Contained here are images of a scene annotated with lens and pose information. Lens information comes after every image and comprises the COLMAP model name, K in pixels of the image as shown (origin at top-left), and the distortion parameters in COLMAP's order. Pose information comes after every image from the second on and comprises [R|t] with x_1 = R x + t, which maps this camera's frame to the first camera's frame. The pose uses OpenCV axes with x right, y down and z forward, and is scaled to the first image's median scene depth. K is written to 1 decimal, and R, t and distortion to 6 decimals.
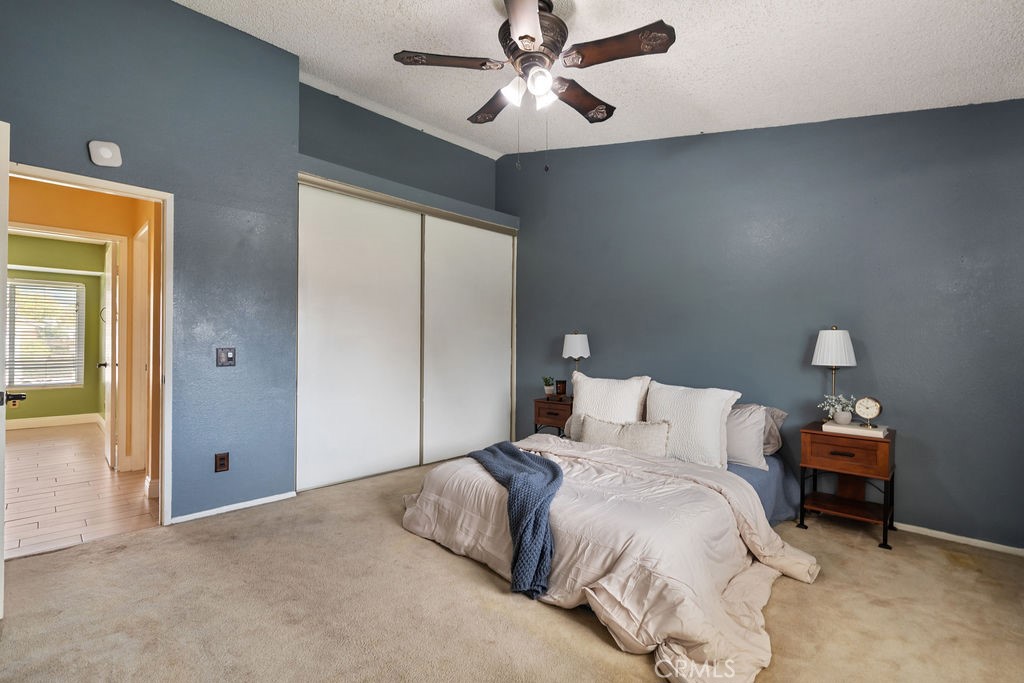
lens RADIAL K [[466.5, 0, 506.4], [0, 466.5, 343.8], [0, 0, 1]] dist [0.005526, -0.000979]
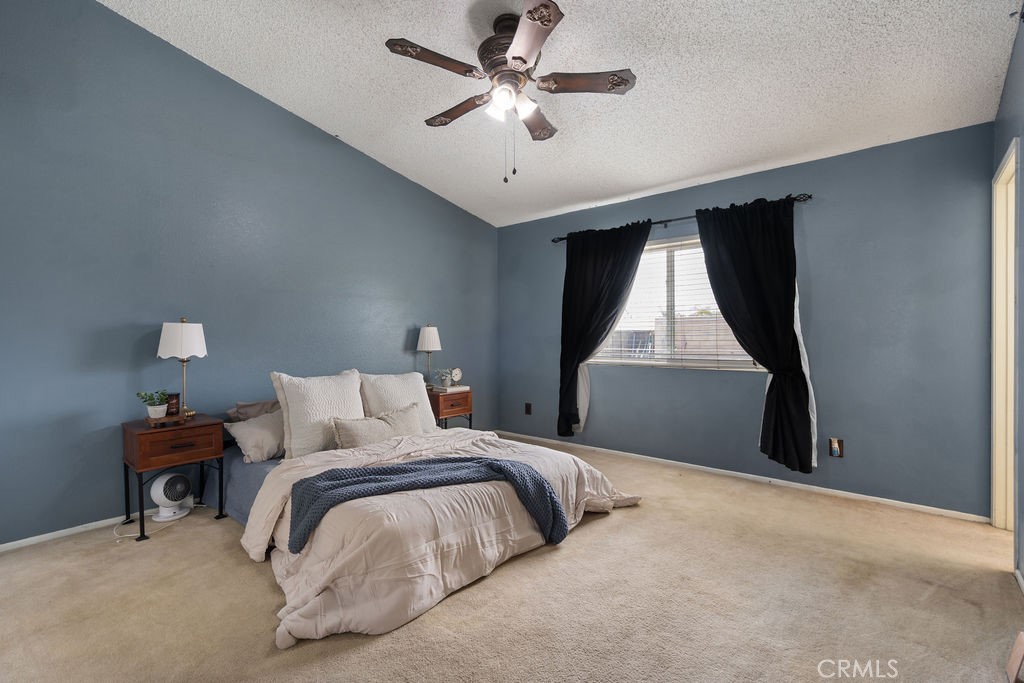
lens RADIAL K [[466.5, 0, 505.1], [0, 466.5, 340.5], [0, 0, 1]] dist [0.005526, -0.000979]
pose [[-0.069873, -0.009768, 0.997508, -0.916520], [0.001839, 0.999949, 0.009921, -0.000757], [-0.997554, 0.002528, -0.069851, 0.958916]]
